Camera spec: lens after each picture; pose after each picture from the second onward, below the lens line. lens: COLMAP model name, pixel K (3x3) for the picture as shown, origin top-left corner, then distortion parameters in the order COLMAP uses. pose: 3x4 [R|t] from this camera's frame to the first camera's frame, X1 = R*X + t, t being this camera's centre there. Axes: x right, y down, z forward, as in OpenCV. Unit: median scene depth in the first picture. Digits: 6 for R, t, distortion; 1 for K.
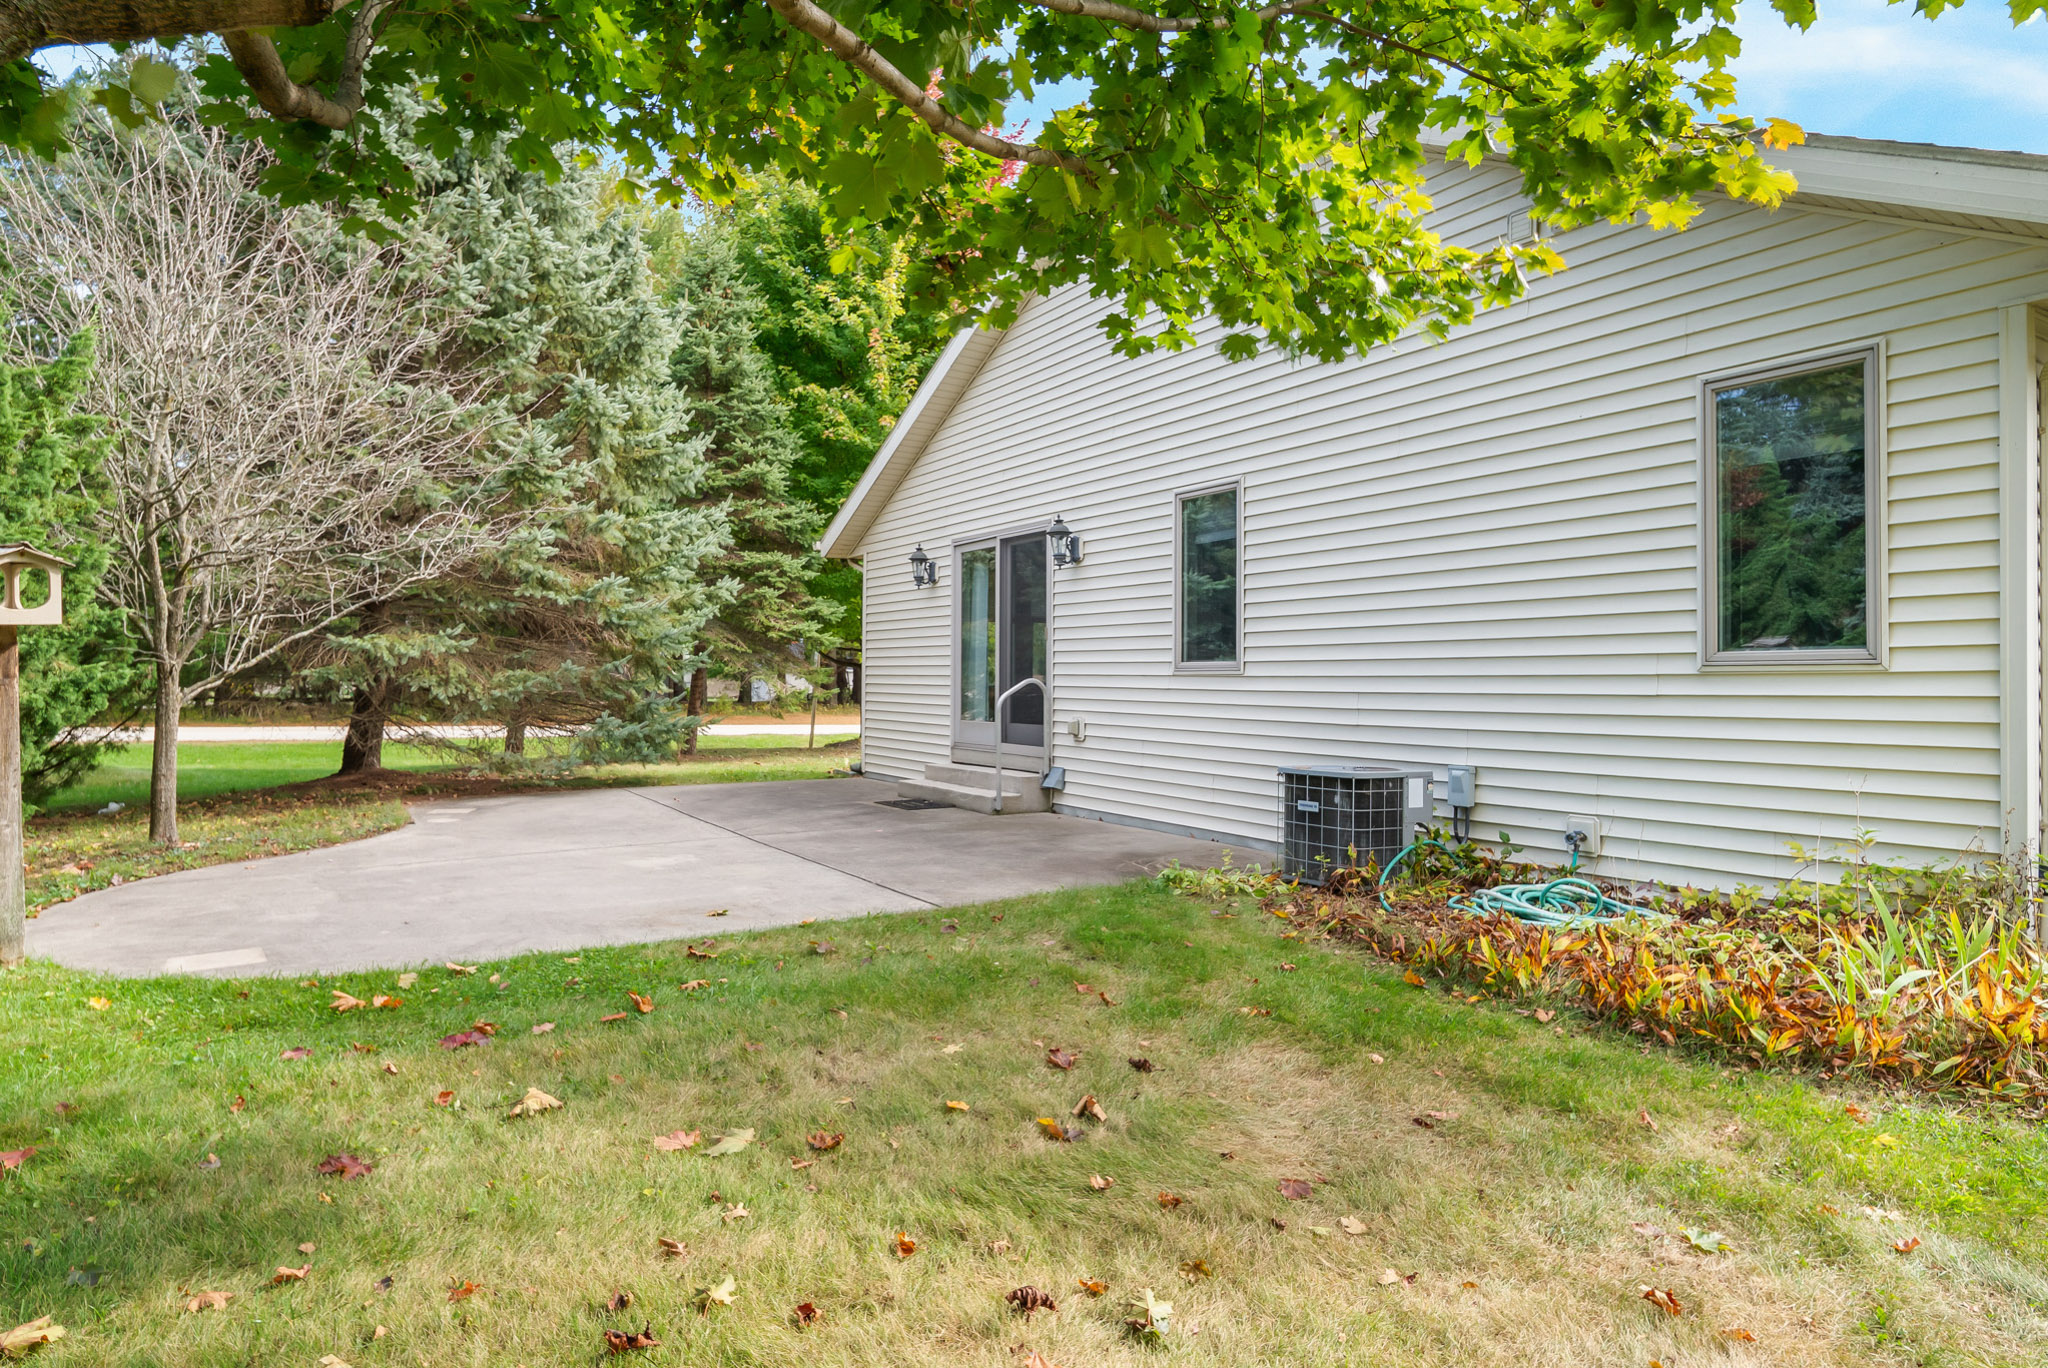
lens RADIAL K [[1173.4, 0, 991.9], [0, 1173.4, 684.4], [0, 0, 1]] dist [-0.006178, 0.000510]
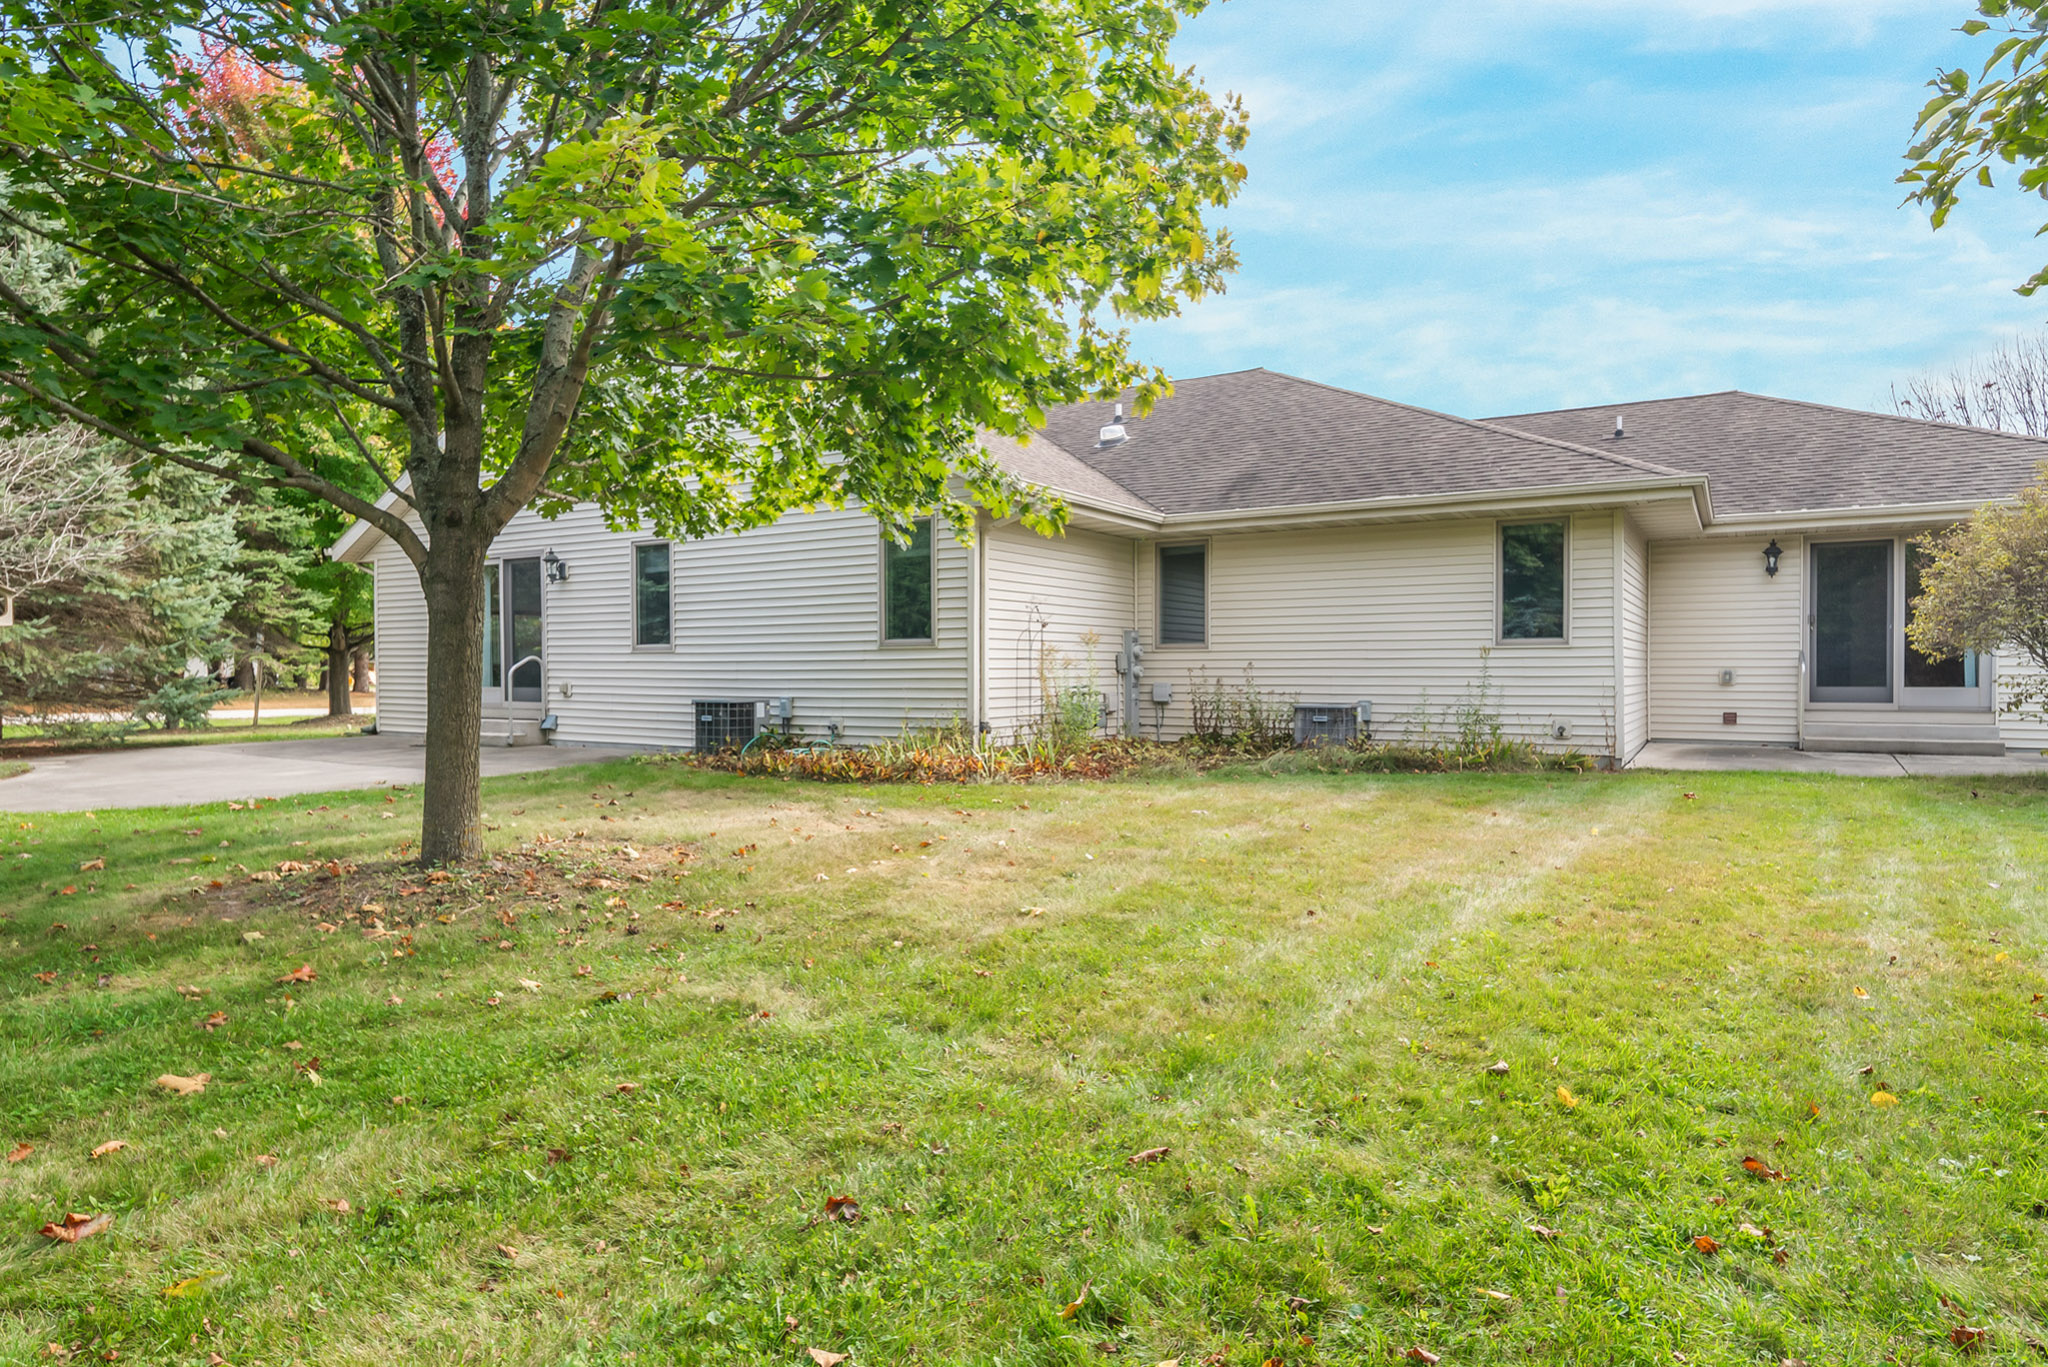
lens RADIAL K [[1173.4, 0, 1011.0], [0, 1173.4, 679.6], [0, 0, 1]] dist [-0.006178, 0.000510]
pose [[0.887517, -0.015537, 0.460513, -0.129369], [0.010467, 0.999853, 0.013561, 0.012690], [-0.460656, -0.007215, 0.887549, -0.695967]]
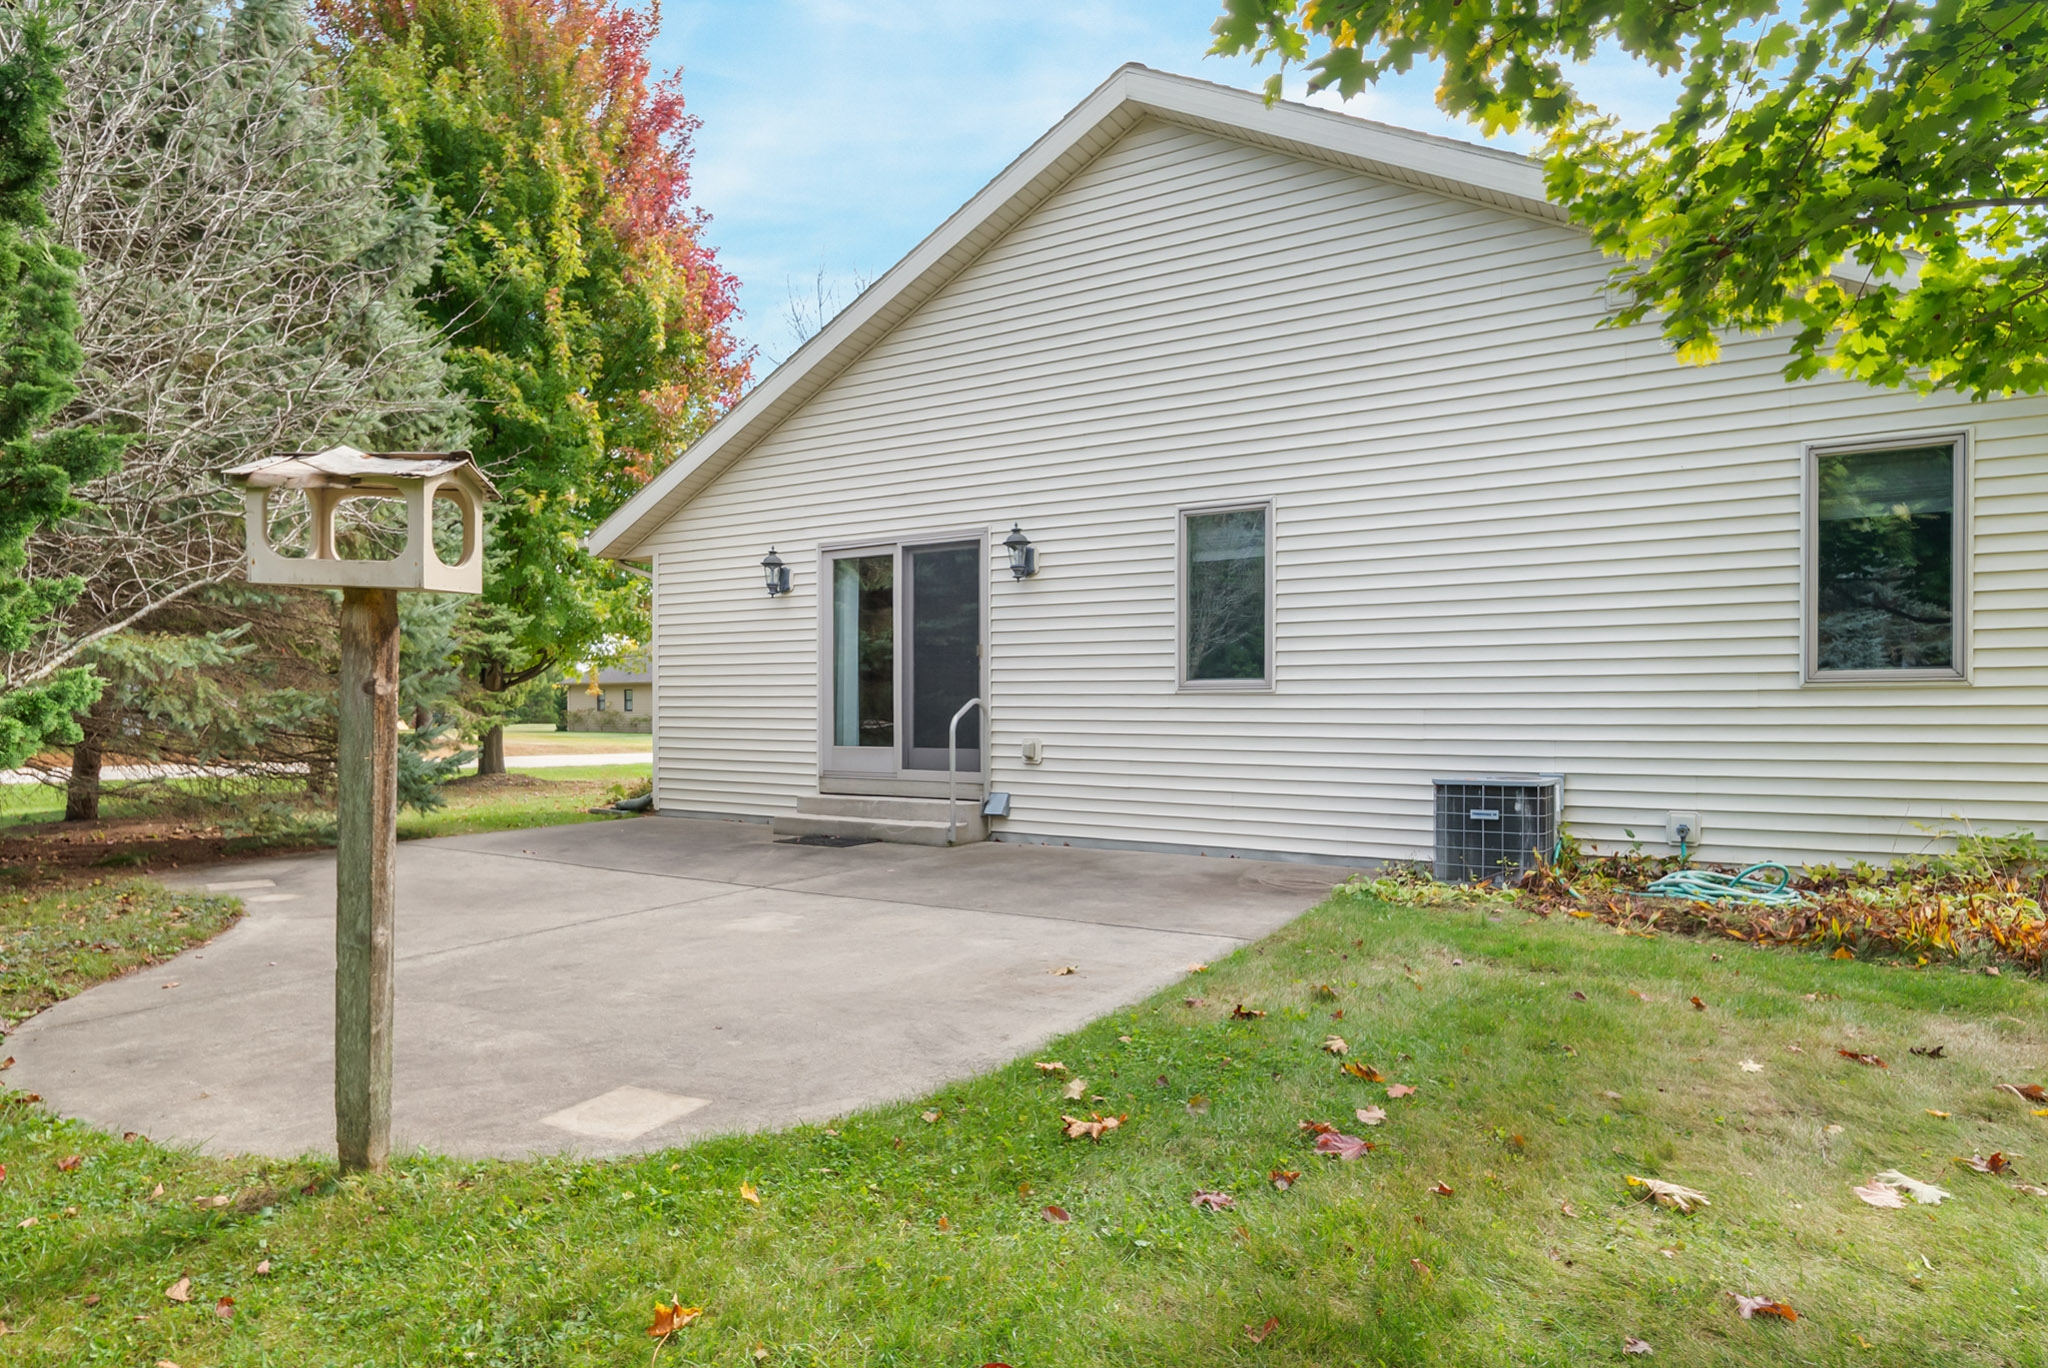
lens RADIAL K [[1173.4, 0, 994.0], [0, 1173.4, 751.2], [0, 0, 1]] dist [-0.006178, 0.000510]
pose [[0.888681, -0.022174, 0.457990, -0.435038], [0.006488, 0.999338, 0.035795, 0.003997], [-0.458480, -0.028839, 0.888237, 0.189389]]
